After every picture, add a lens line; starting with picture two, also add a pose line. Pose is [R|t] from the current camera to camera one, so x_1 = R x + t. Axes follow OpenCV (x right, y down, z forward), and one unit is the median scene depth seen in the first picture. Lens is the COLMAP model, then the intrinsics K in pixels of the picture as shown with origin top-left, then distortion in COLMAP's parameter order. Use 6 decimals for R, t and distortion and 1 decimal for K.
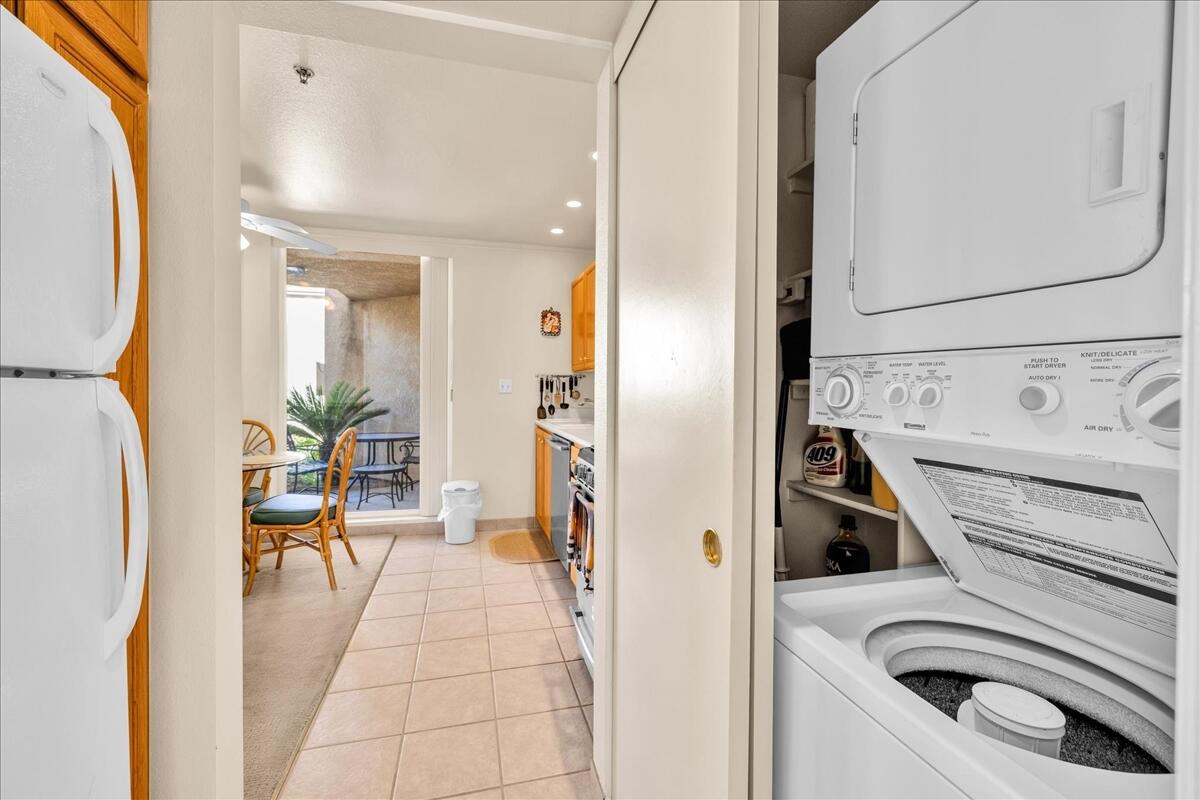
lens RADIAL K [[505.4, 0, 597.4], [0, 505.4, 397.3], [0, 0, 1]] dist [0.003026, 0.000125]
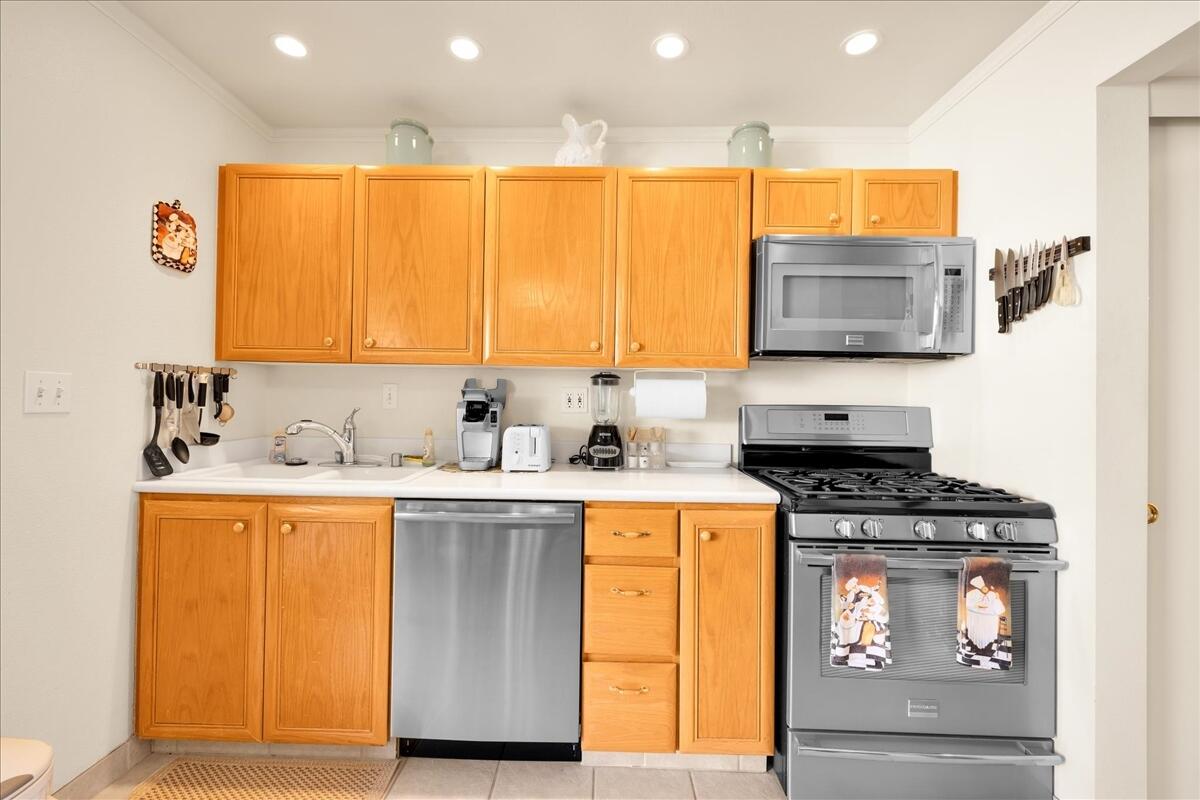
lens RADIAL K [[505.4, 0, 597.6], [0, 505.4, 392.3], [0, 0, 1]] dist [0.003026, 0.000125]
pose [[0.275127, 0.010200, 0.961354, -0.392074], [0.000510, 0.999942, -0.010755, -0.017845], [-0.961408, 0.003450, 0.275105, 0.560402]]
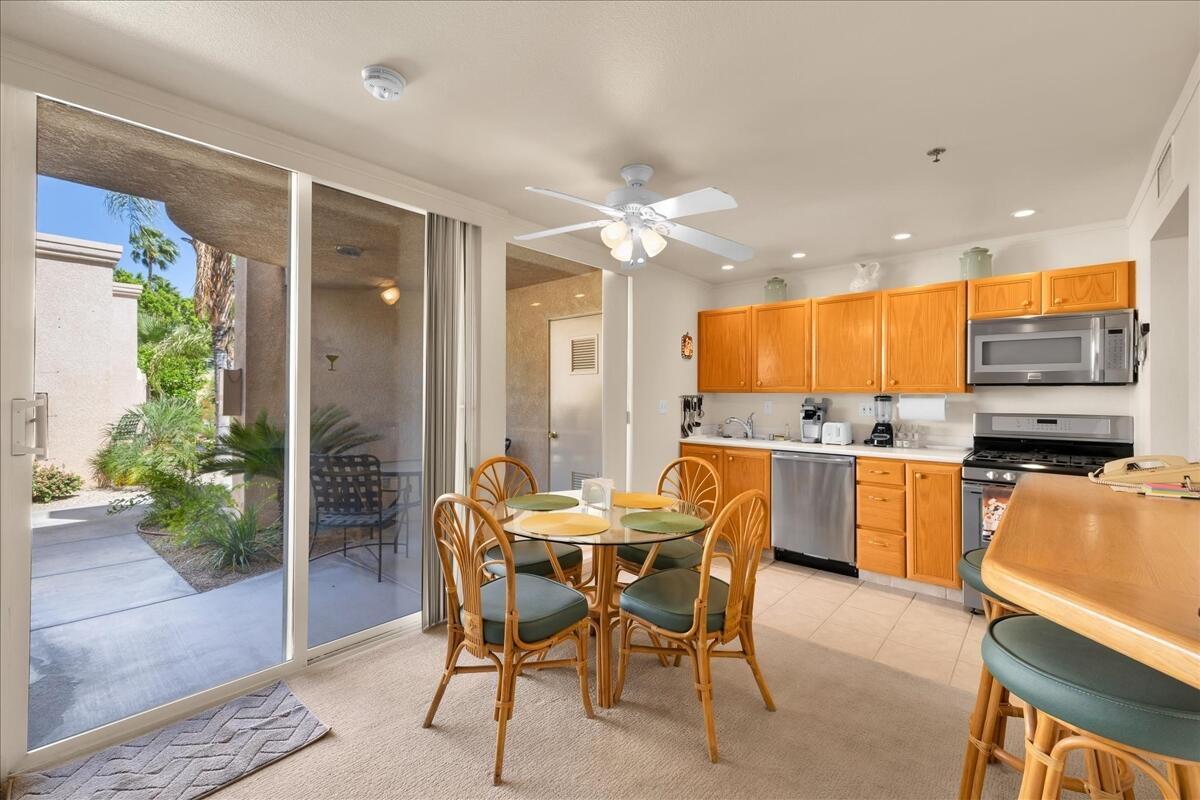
lens RADIAL K [[505.4, 0, 595.3], [0, 505.4, 394.0], [0, 0, 1]] dist [0.003026, 0.000125]
pose [[0.834217, 0.001900, 0.551432, -0.847691], [0.006340, 0.999895, -0.013036, -0.034724], [-0.551399, 0.014371, 0.834118, 0.215859]]
